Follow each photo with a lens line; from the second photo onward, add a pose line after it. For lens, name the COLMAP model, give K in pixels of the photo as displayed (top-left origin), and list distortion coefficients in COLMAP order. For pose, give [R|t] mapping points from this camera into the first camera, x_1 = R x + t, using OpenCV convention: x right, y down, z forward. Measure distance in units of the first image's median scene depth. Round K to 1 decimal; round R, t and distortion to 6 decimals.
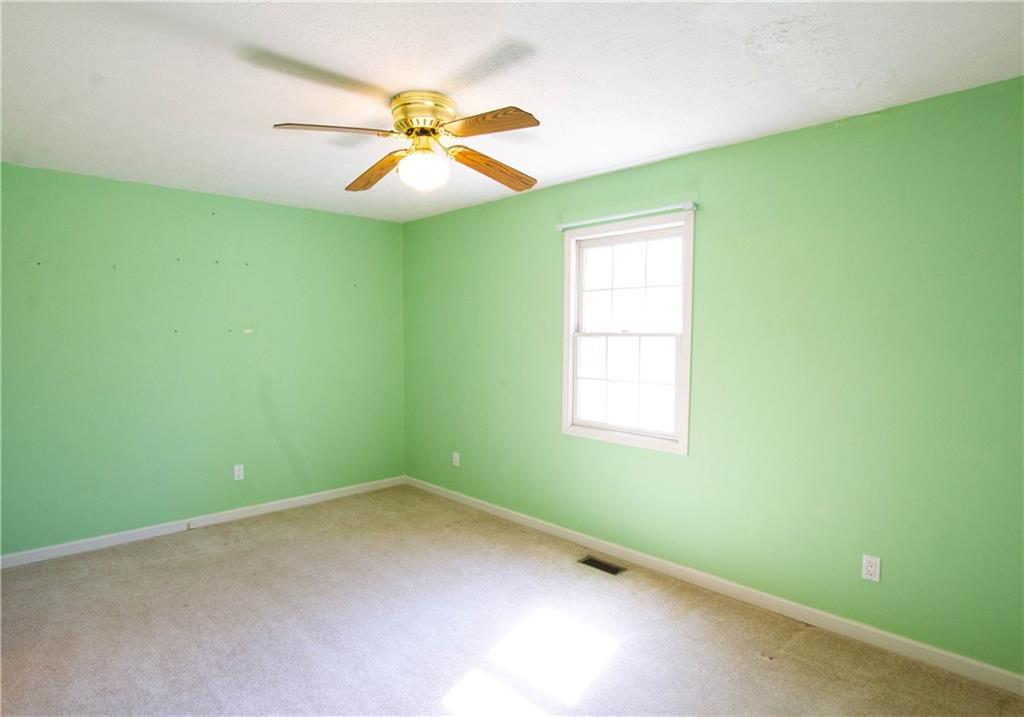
lens RADIAL K [[556.6, 0, 512.0], [0, 556.6, 358.5], [0, 0, 1]] dist [-0.002864, 0.001683]
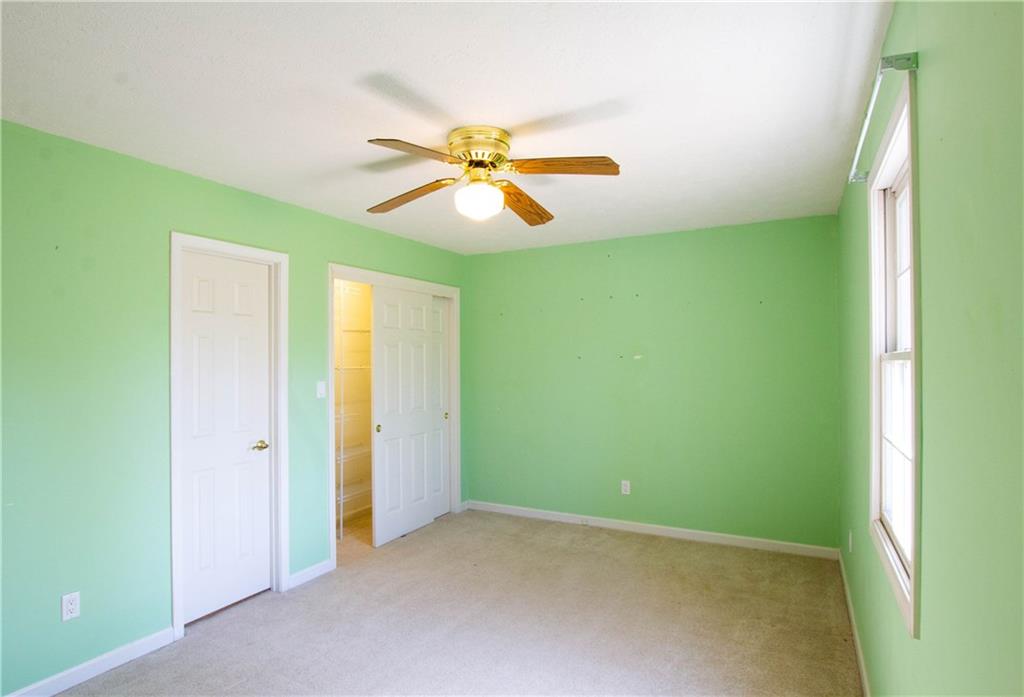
lens RADIAL K [[559.4, 0, 499.6], [0, 559.4, 348.7], [0, 0, 1]] dist [-0.016960, -0.000534]
pose [[0.300566, -0.026485, -0.953393, 0.504686], [-0.034019, 0.998681, -0.038468, -0.015868], [0.953154, 0.043995, 0.299268, 0.449234]]
